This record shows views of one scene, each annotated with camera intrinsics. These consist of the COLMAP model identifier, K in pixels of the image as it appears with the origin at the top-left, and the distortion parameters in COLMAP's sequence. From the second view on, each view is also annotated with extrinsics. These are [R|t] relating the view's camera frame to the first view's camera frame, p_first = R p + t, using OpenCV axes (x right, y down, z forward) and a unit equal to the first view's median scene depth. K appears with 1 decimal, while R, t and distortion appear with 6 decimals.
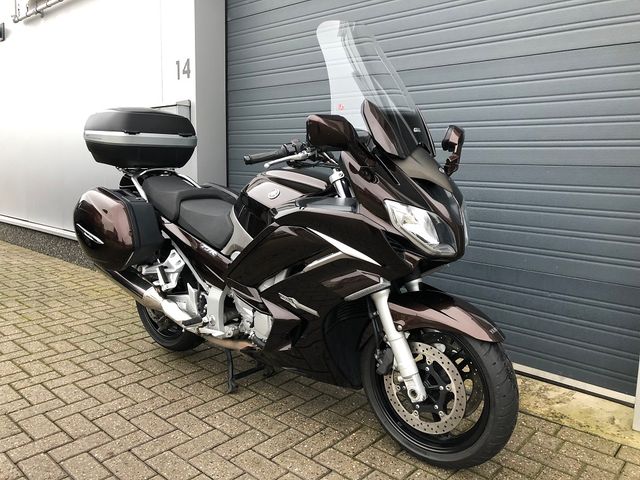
lens RADIAL K [[515.2, 0, 320.0], [0, 515.2, 240.0], [0, 0, 1]] dist [0.006949, 0.005896]
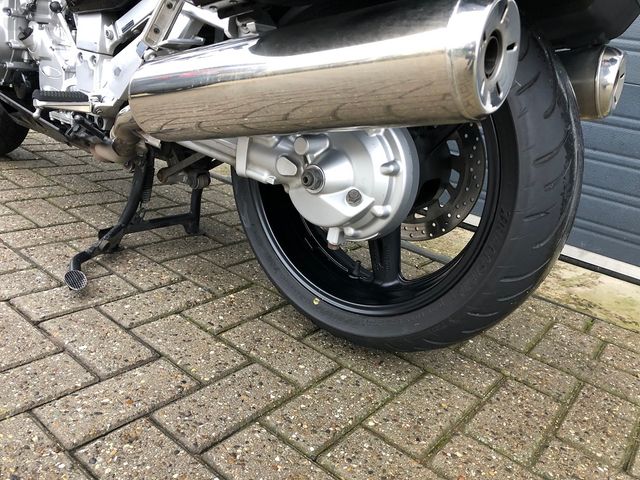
lens RADIAL K [[515.2, 0, 320.0], [0, 515.2, 240.0], [0, 0, 1]] dist [0.006949, 0.005896]
pose [[0.988368, 0.108361, 0.106704, 0.098109], [-0.126512, 0.975224, 0.181475, 0.228012], [-0.084395, -0.192863, 0.977589, 0.521304]]
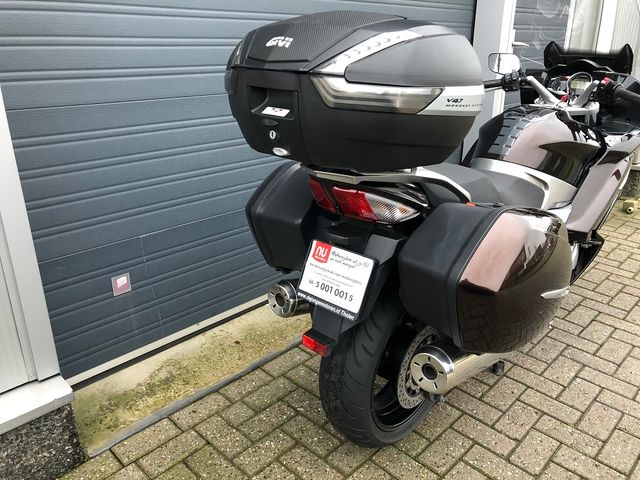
lens RADIAL K [[515.2, 0, 320.0], [0, 515.2, 240.0], [0, 0, 1]] dist [0.006949, 0.005896]
pose [[0.045357, -0.360448, 0.931676, -1.139936], [0.169982, 0.921820, 0.348359, -0.327918], [-0.984403, 0.142568, 0.103081, 1.455810]]
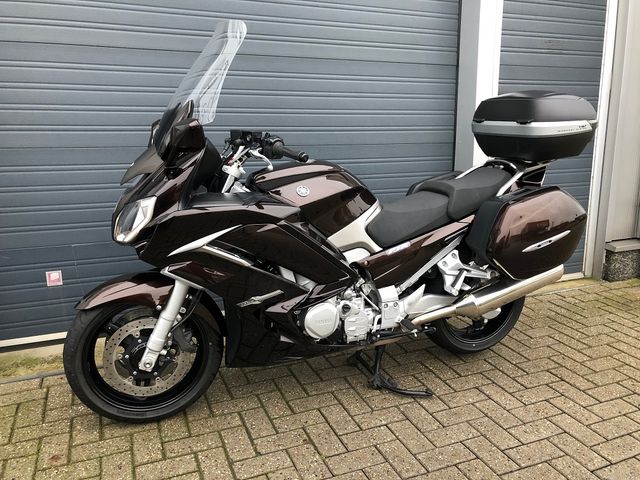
lens RADIAL K [[515.2, 0, 320.0], [0, 515.2, 240.0], [0, 0, 1]] dist [0.006949, 0.005896]
pose [[0.433752, -0.193480, 0.880014, -1.133740], [0.158082, 0.977865, 0.137076, -0.139668], [-0.887056, 0.079658, 0.454737, 0.691467]]
